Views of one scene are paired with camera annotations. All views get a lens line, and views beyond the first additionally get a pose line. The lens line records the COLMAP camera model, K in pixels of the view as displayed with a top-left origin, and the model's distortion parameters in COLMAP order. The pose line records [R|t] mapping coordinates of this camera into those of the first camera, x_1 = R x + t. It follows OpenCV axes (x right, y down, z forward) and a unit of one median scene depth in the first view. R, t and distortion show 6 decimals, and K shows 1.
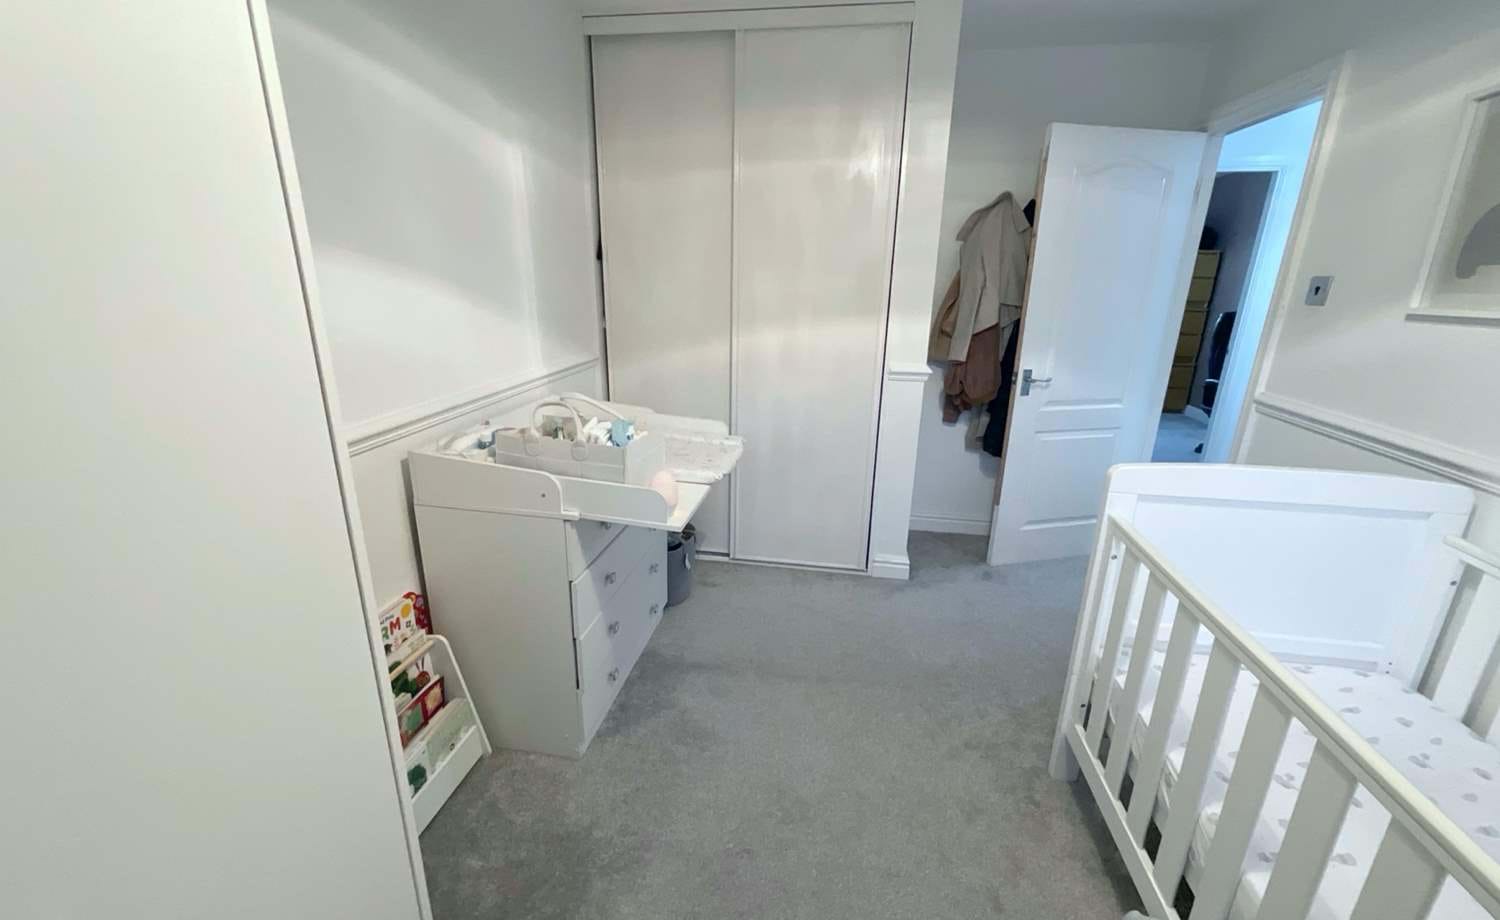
lens RADIAL K [[611.8, 0, 744.8], [0, 611.8, 462.9], [0, 0, 1]] dist [-0.006726, 0.002214]
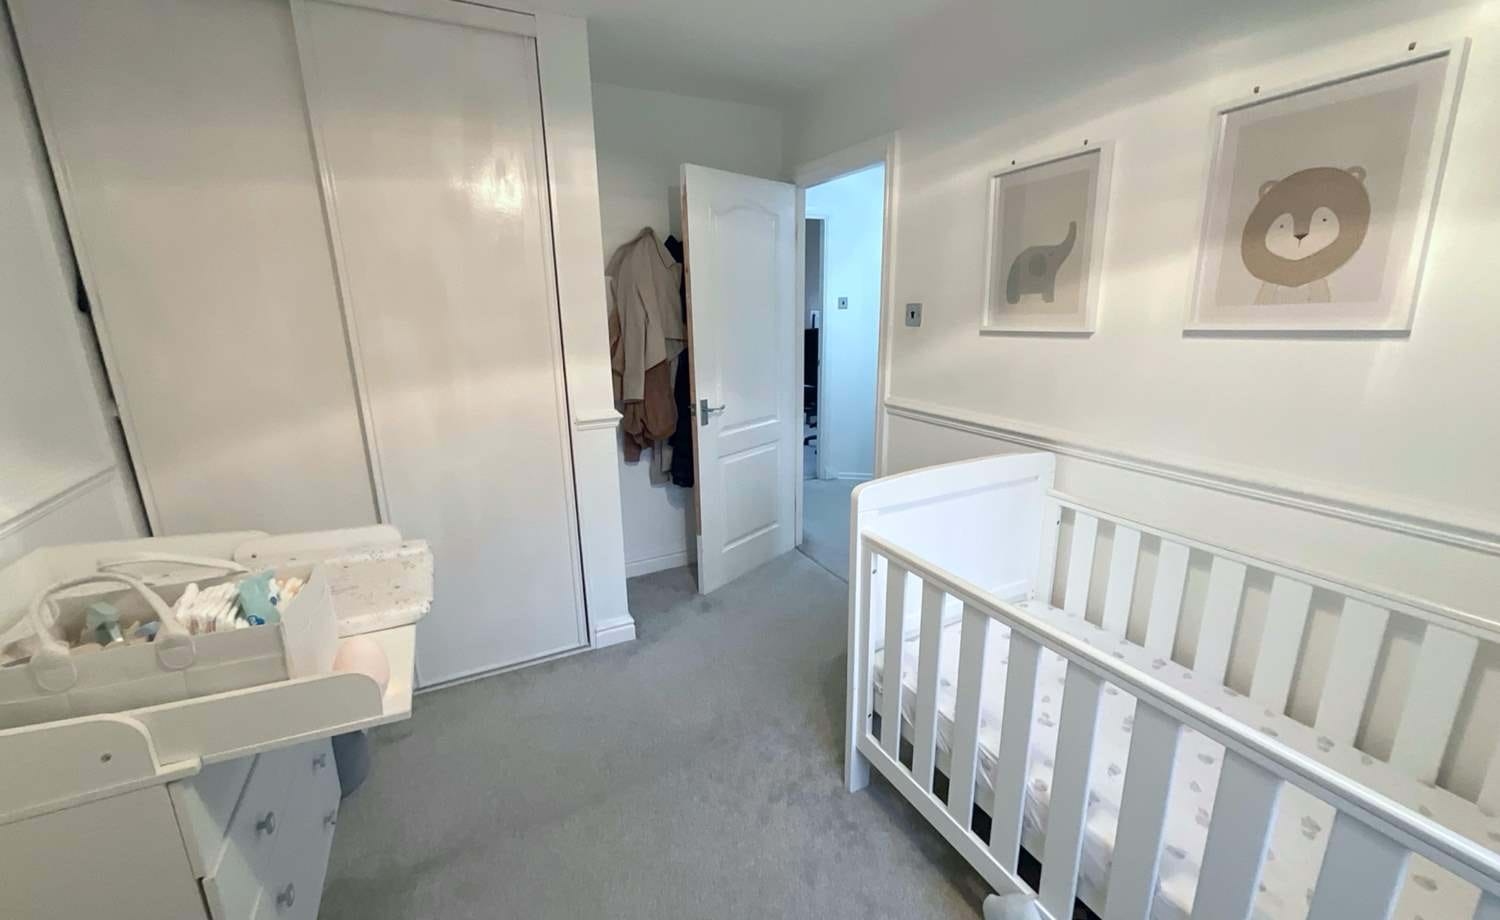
lens RADIAL K [[611.8, 0, 750.9], [0, 611.8, 461.2], [0, 0, 1]] dist [-0.006726, 0.002214]
pose [[0.798832, -0.179289, 0.574215, -0.100788], [0.206987, 0.978188, 0.017467, -0.067917], [-0.564821, 0.104902, 0.818519, 0.161740]]
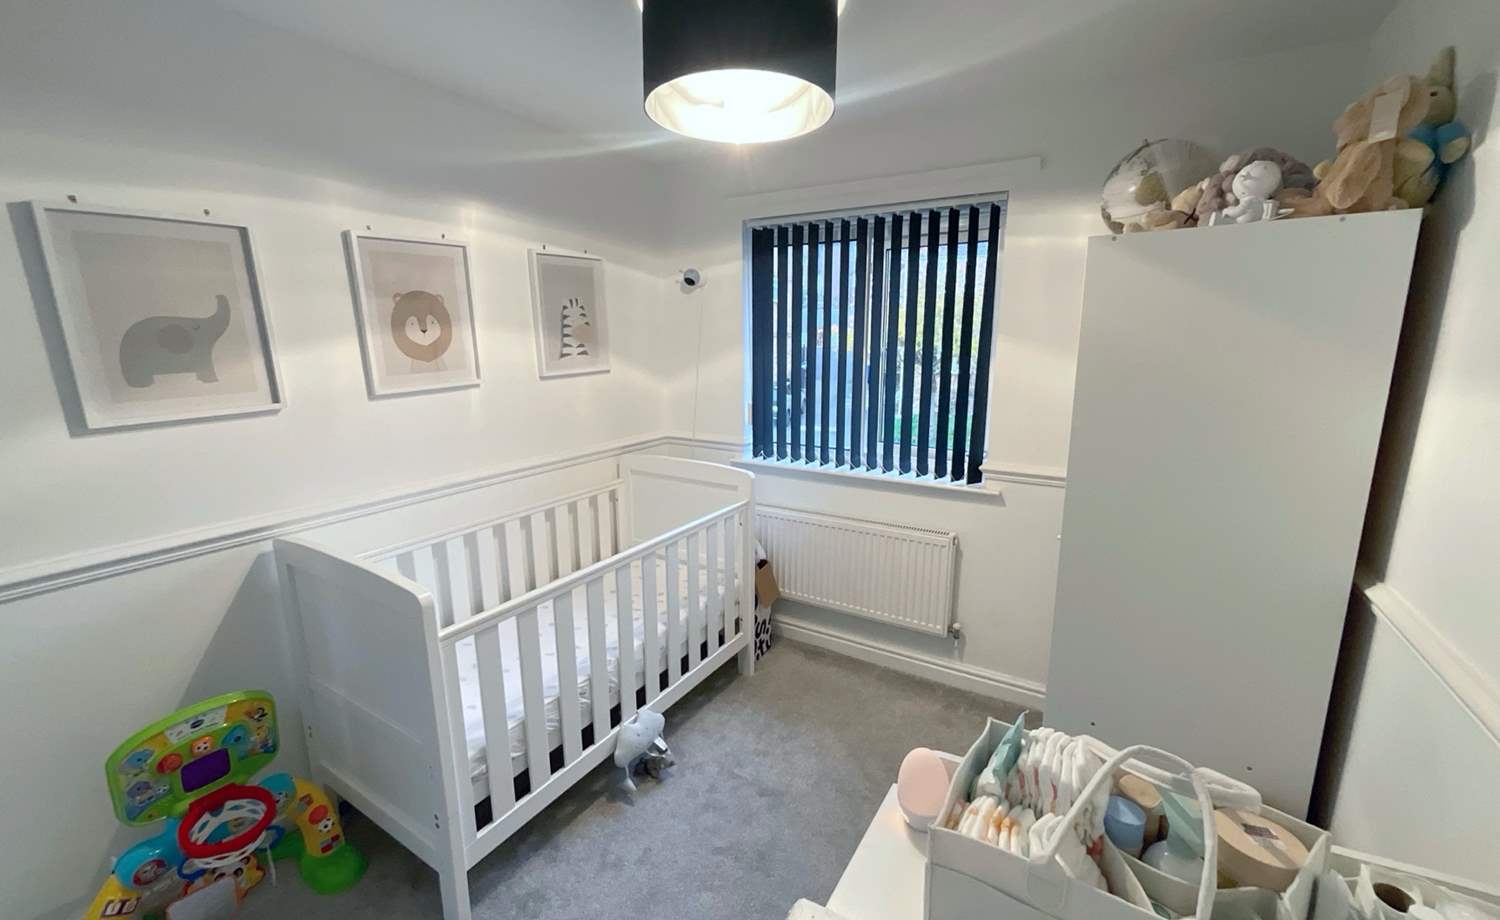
lens RADIAL K [[611.8, 0, 746.6], [0, 611.8, 457.8], [0, 0, 1]] dist [-0.006726, 0.002214]
pose [[-0.926756, -0.087169, 0.365410, -0.123145], [0.100670, 0.879502, 0.465126, -0.398677], [-0.361924, 0.467844, -0.806308, 1.050787]]
